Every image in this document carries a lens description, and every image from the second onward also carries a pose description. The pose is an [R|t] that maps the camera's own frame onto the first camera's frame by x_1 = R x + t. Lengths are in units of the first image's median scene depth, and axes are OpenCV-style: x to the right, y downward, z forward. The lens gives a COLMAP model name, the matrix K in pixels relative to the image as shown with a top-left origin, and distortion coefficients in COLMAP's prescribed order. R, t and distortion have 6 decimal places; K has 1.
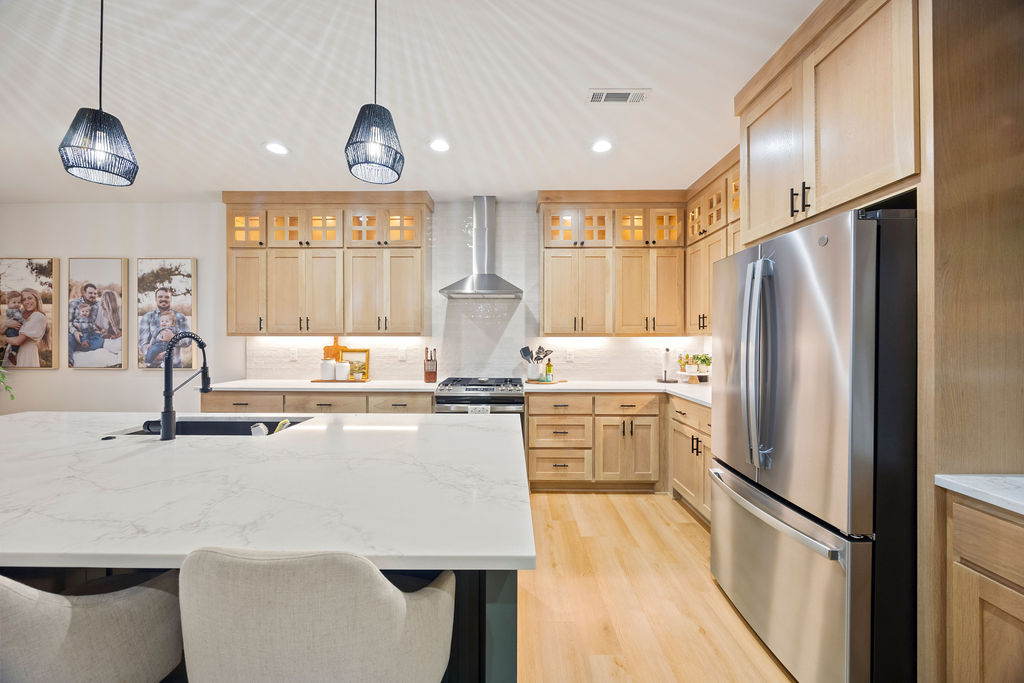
lens RADIAL K [[388.8, 0, 508.3], [0, 388.8, 340.1], [0, 0, 1]] dist [-0.003124, 0.000005]
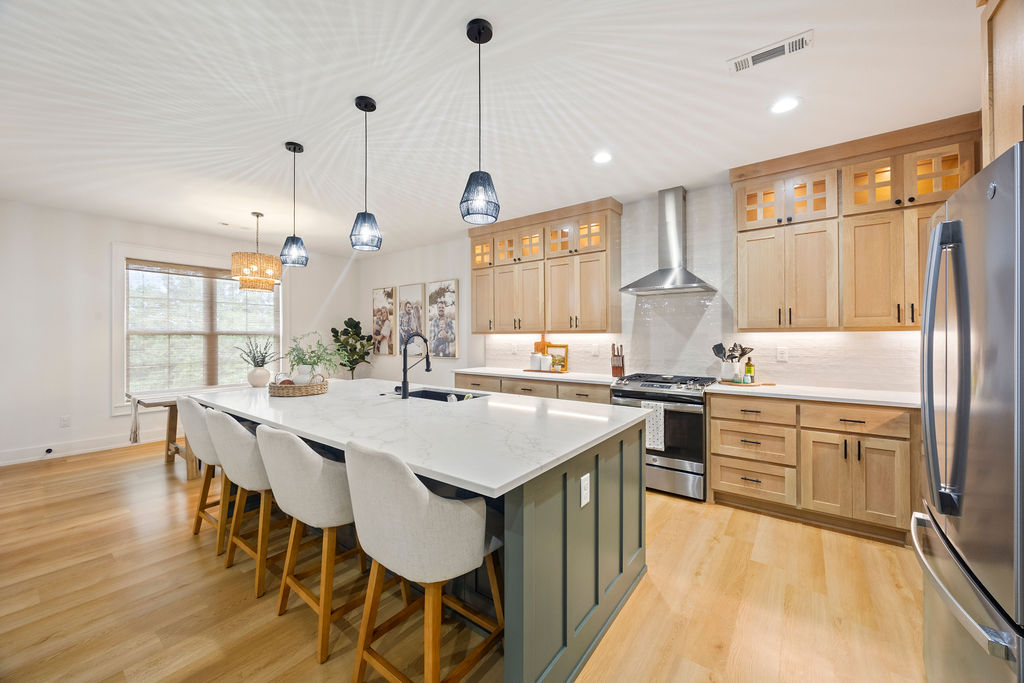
lens RADIAL K [[388.8, 0, 508.5], [0, 388.8, 335.3], [0, 0, 1]] dist [-0.003124, 0.000005]
pose [[0.802651, -0.005898, -0.596420, 0.188175], [0.003684, 0.999981, -0.004930, 0.000492], [0.596438, 0.001760, 0.802657, -0.021286]]
